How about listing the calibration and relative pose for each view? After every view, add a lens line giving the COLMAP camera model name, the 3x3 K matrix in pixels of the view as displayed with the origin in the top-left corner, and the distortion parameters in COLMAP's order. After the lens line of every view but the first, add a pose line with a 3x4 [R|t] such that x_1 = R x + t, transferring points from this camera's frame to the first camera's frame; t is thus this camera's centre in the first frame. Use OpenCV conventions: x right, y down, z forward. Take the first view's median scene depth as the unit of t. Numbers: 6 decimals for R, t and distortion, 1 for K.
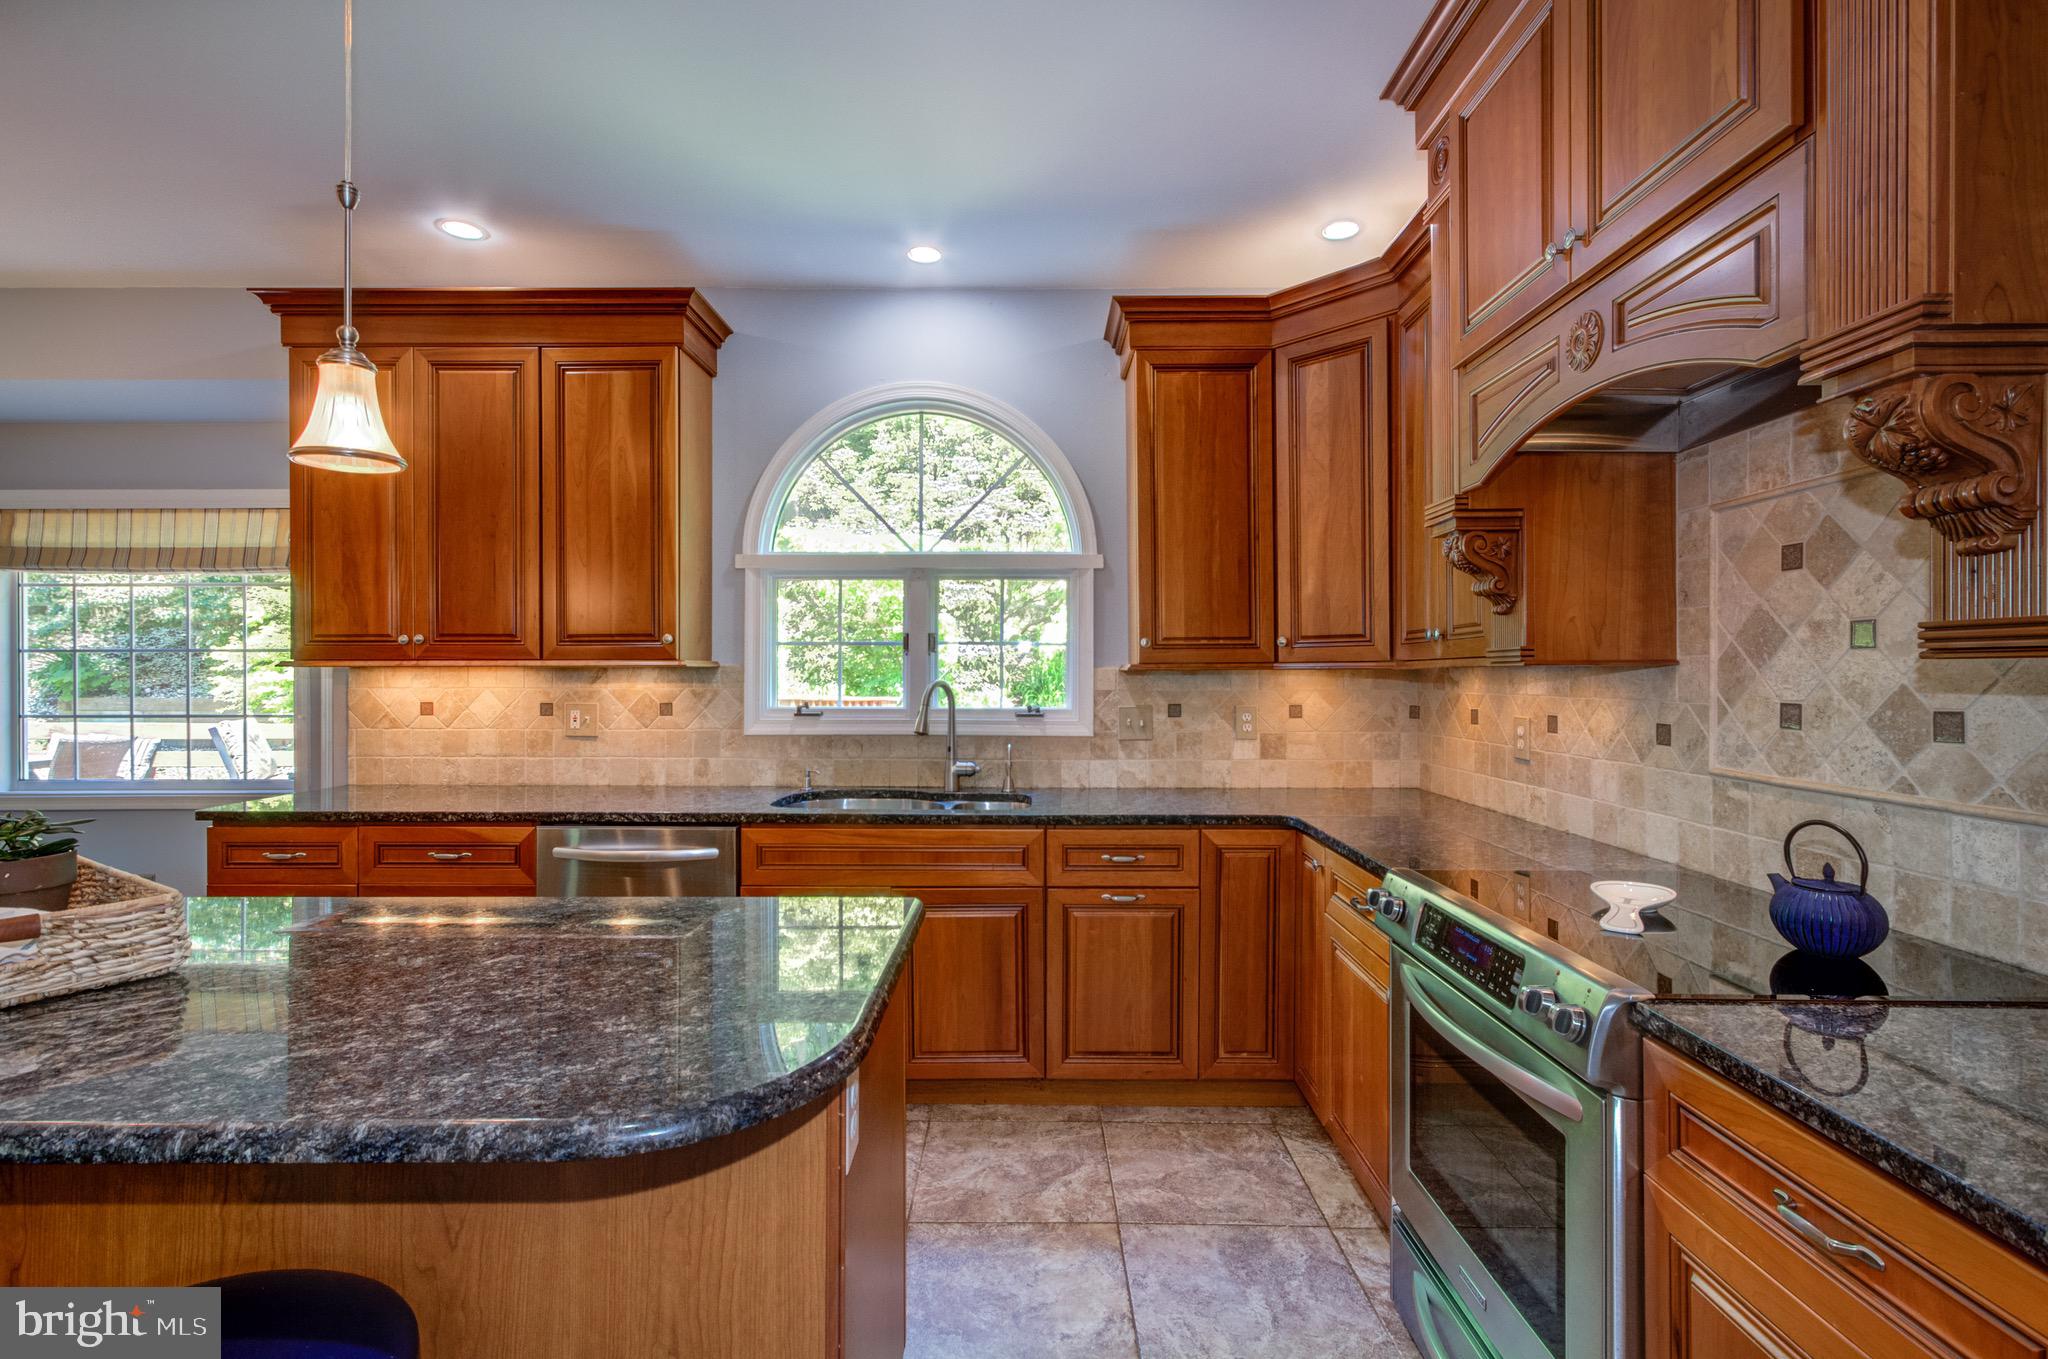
lens RADIAL K [[935.3, 0, 1025.3], [0, 935.3, 672.1], [0, 0, 1]] dist [-0.000835, 0.005668]
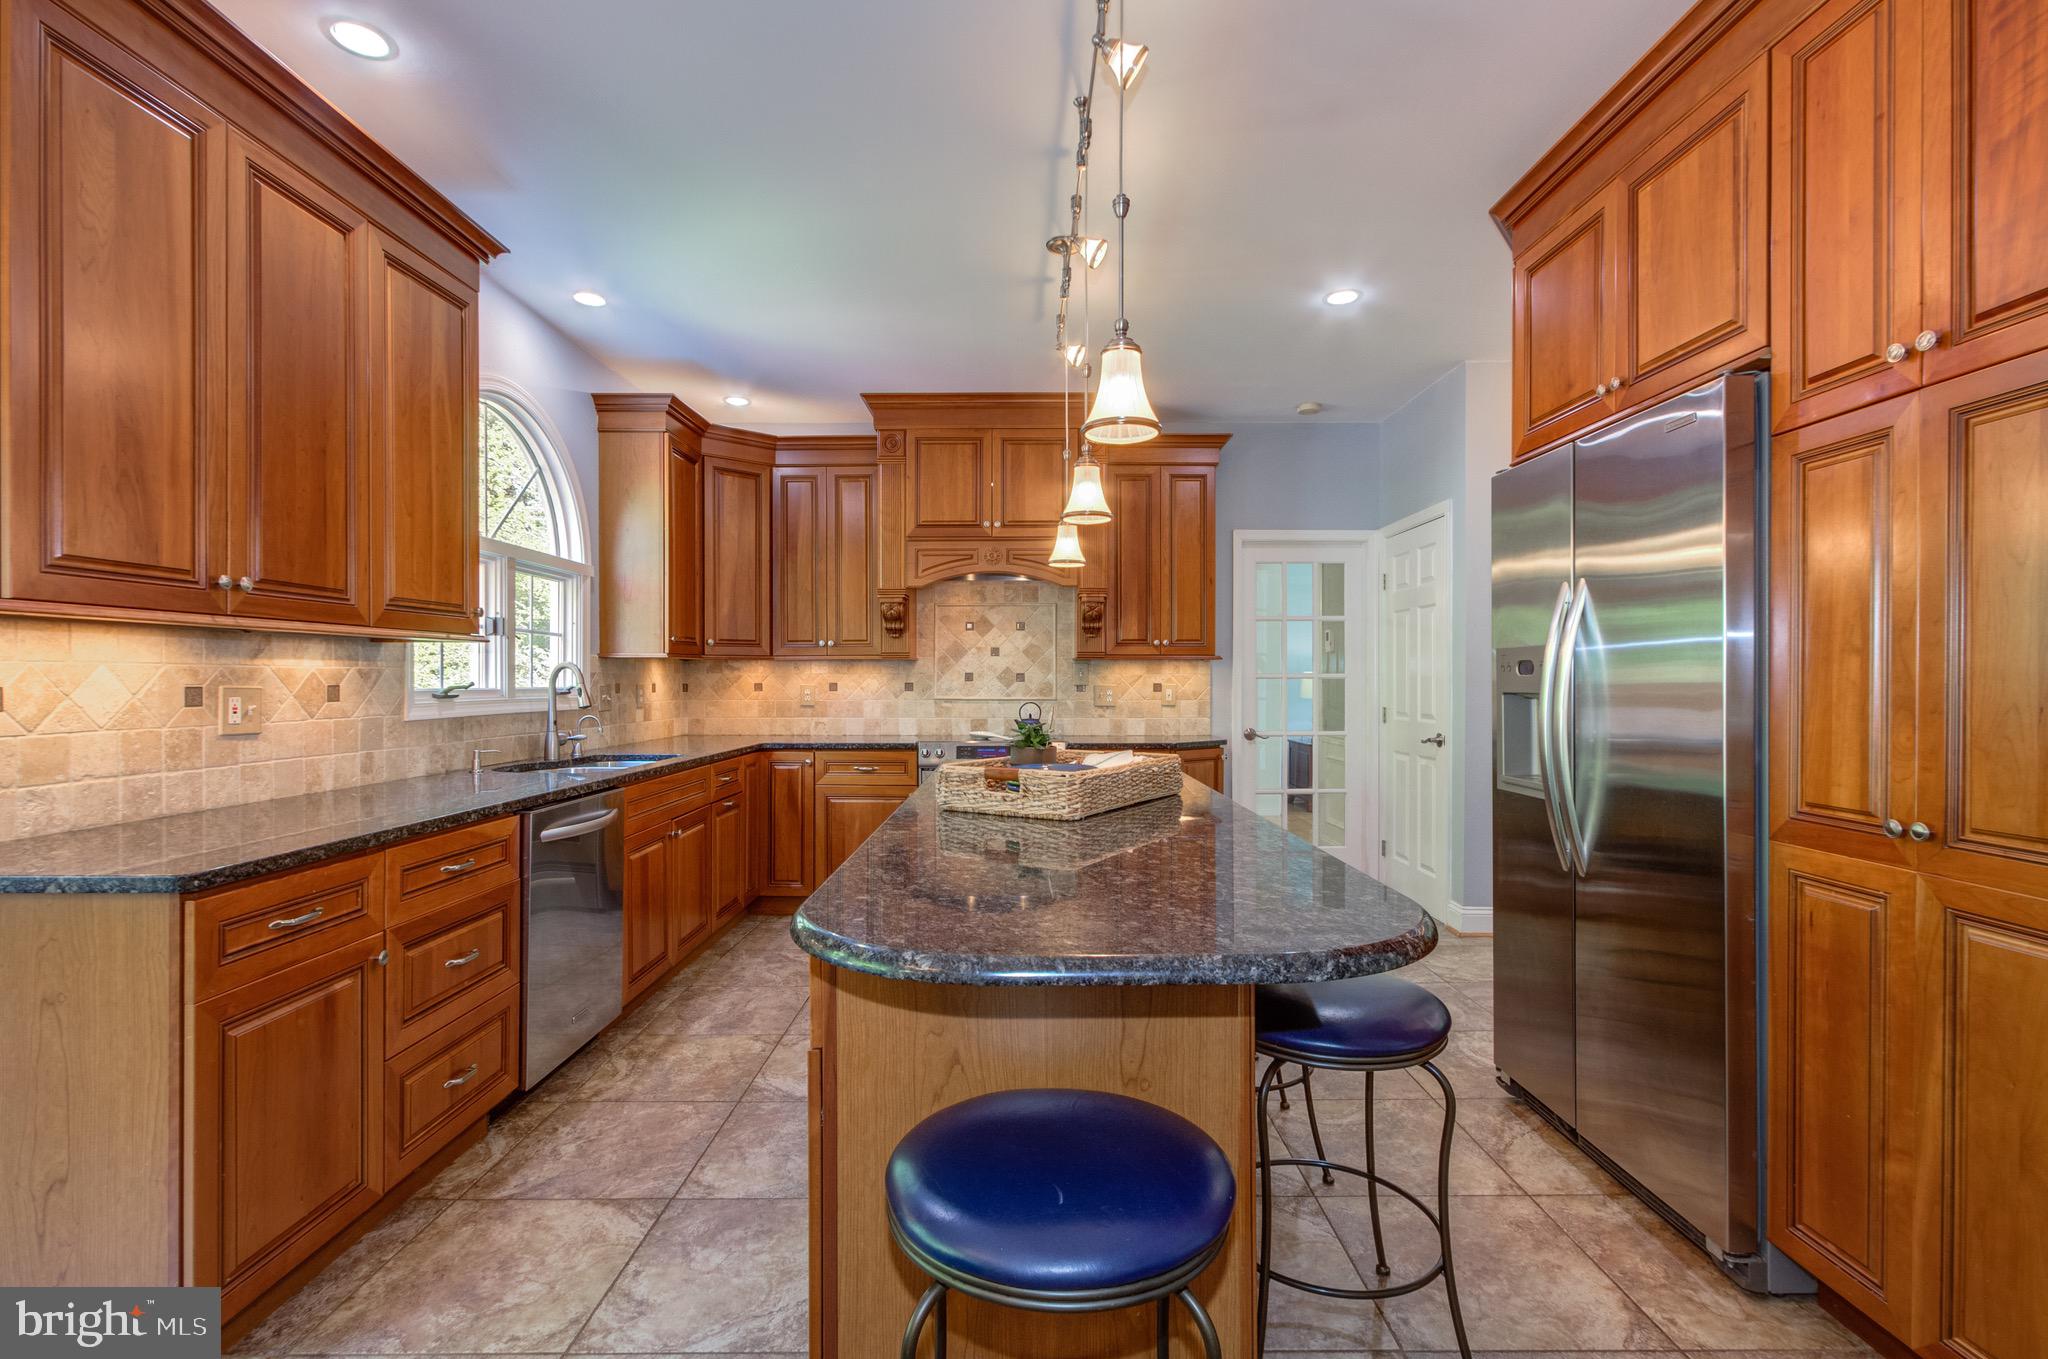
lens RADIAL K [[935.3, 0, 1027.4], [0, 935.3, 671.6], [0, 0, 1]] dist [-0.000835, 0.005668]
pose [[-0.006874, 0.007733, 0.999946, -1.305352], [-0.001082, 0.999969, -0.007741, 0.029827], [-0.999976, -0.001135, -0.006865, 0.465416]]
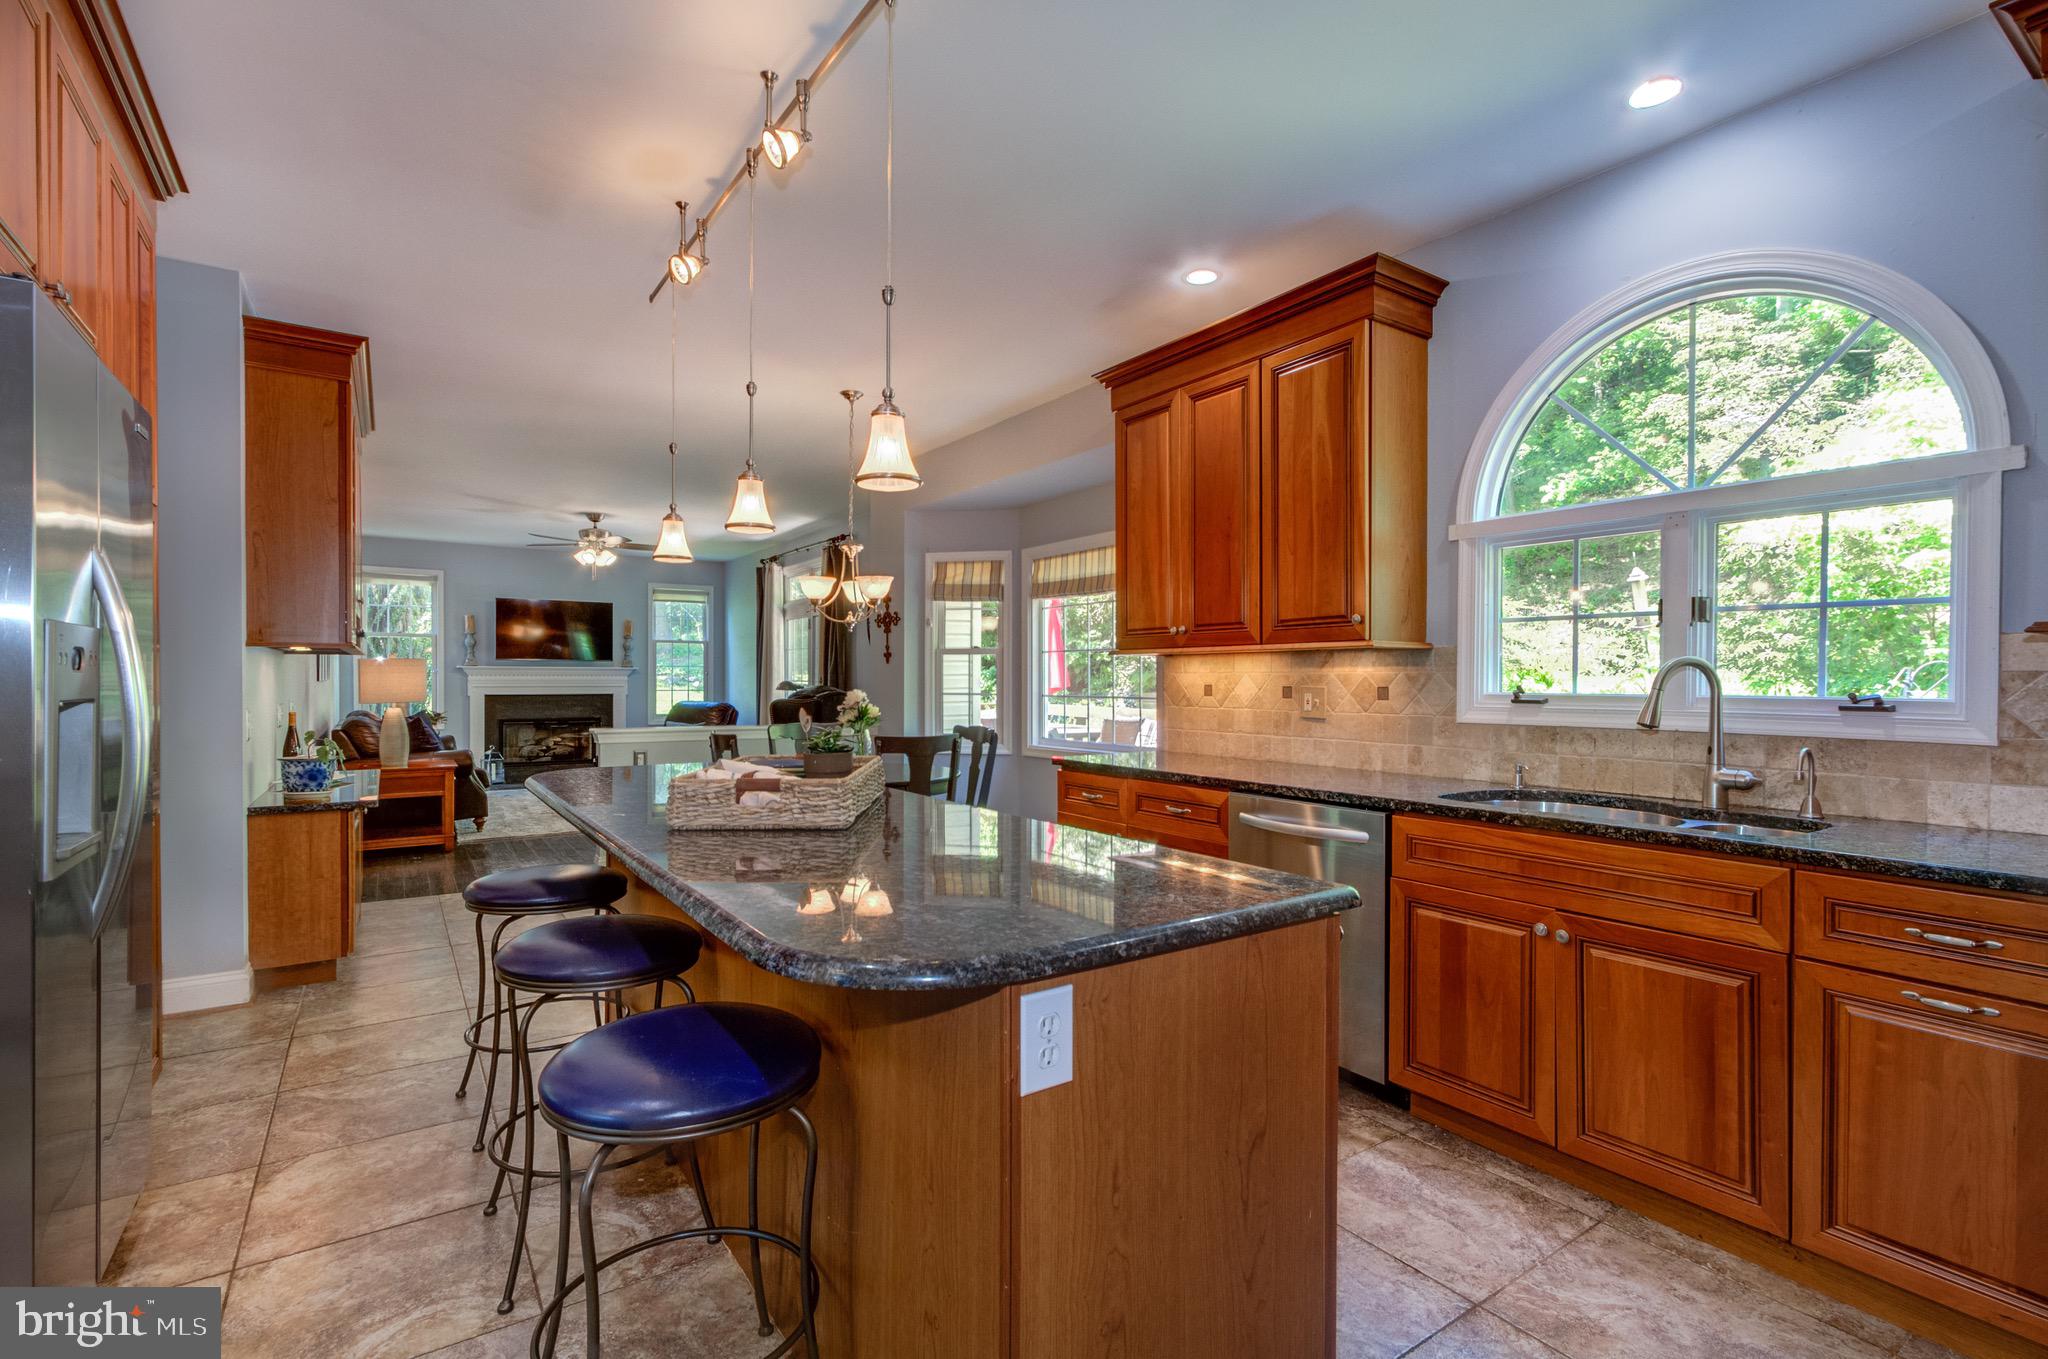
lens RADIAL K [[935.3, 0, 1041.1], [0, 935.3, 686.4], [0, 0, 1]] dist [-0.000835, 0.005668]
pose [[0.578225, 0.007358, -0.815844, 0.231532], [-0.002342, 0.999970, 0.007359, 0.029023], [0.815874, -0.002344, 0.578225, 0.155037]]
